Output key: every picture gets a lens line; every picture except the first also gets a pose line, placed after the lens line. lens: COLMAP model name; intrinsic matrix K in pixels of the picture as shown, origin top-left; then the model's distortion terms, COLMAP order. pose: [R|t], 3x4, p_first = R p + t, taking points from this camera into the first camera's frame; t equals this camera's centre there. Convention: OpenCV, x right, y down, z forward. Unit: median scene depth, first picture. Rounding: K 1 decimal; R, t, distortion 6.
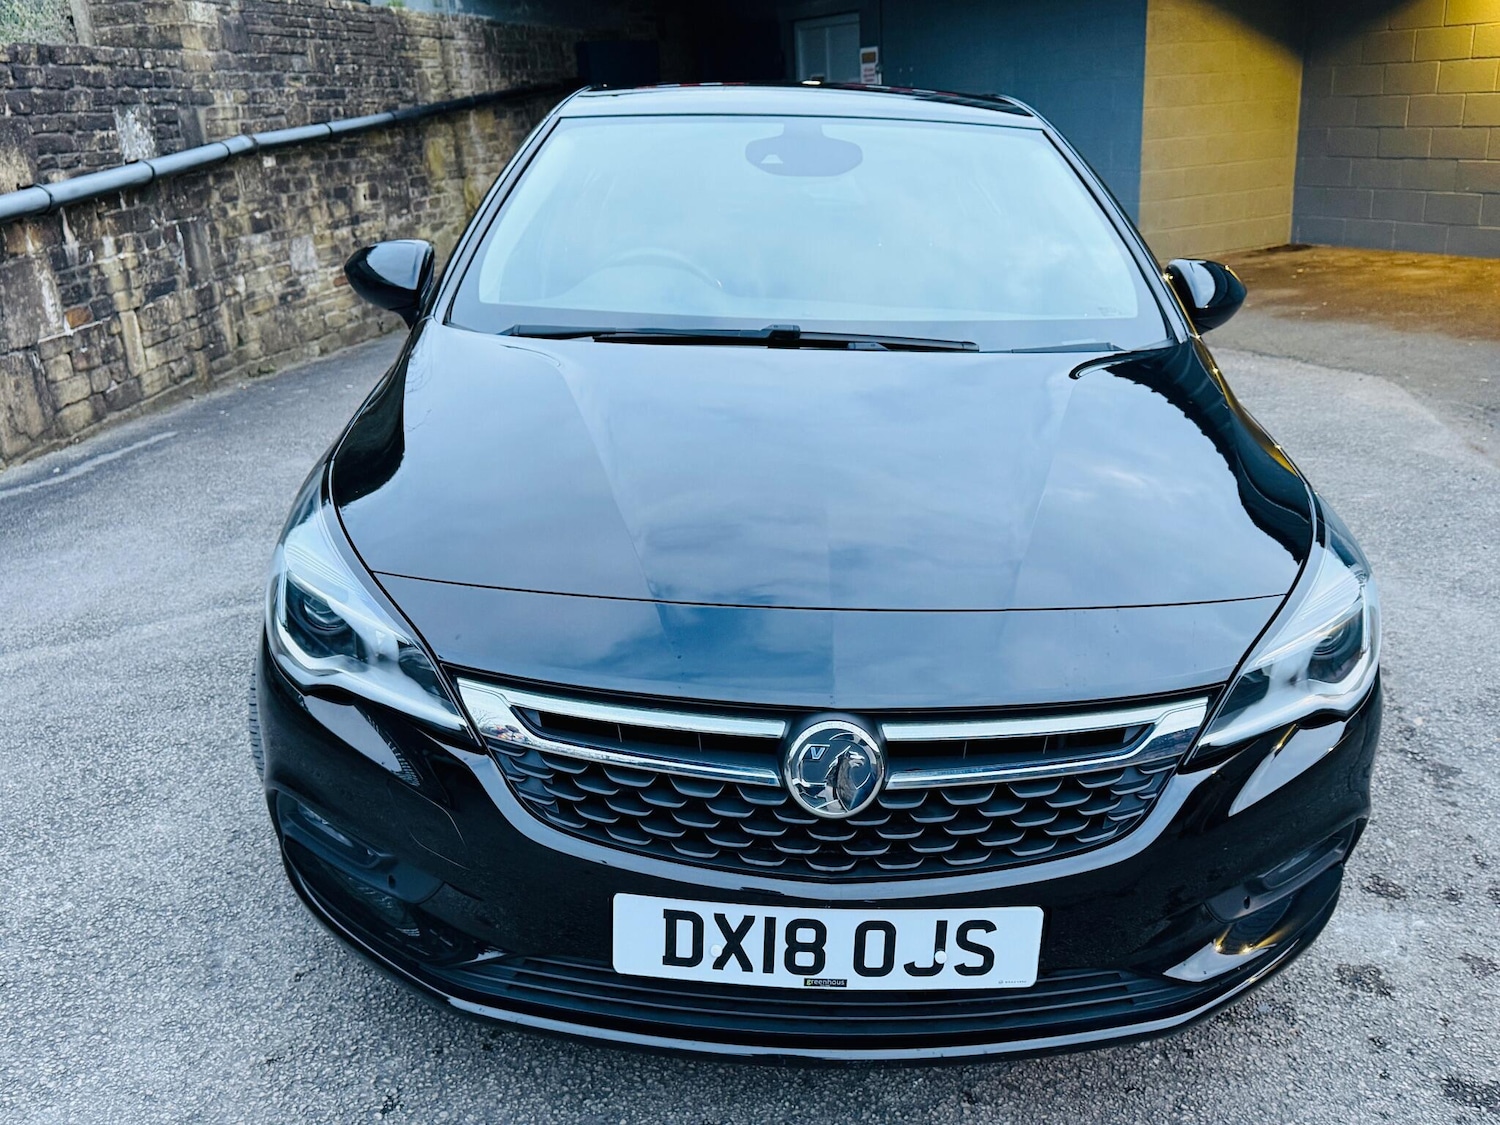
lens RADIAL K [[1278.0, 0, 750.5], [0, 1278.0, 487.0], [0, 0, 1]] dist [0.042538, -0.008943]
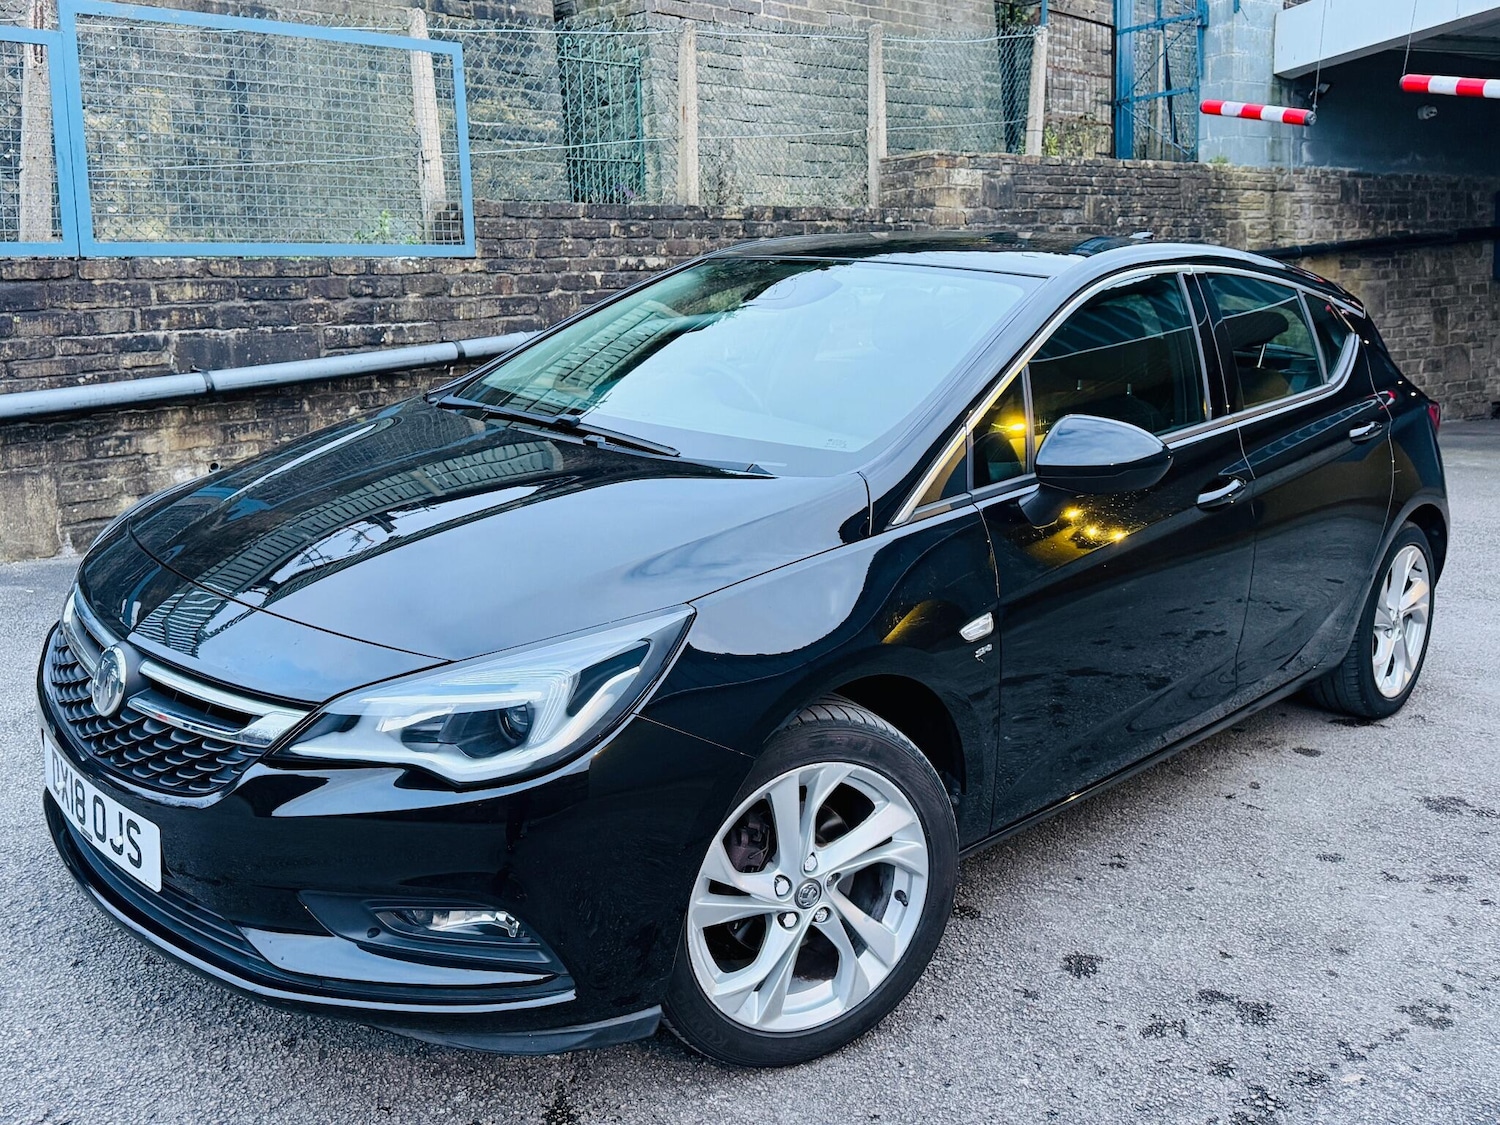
lens RADIAL K [[1190.3, 0, 698.2], [0, 1190.3, 461.4], [0, 0, 1]] dist [0.101934, -0.149620]
pose [[0.737951, 0.120568, -0.663997, 0.140497], [-0.199917, 0.978804, -0.044454, -0.007446], [0.644563, 0.165549, 0.746413, 0.041710]]
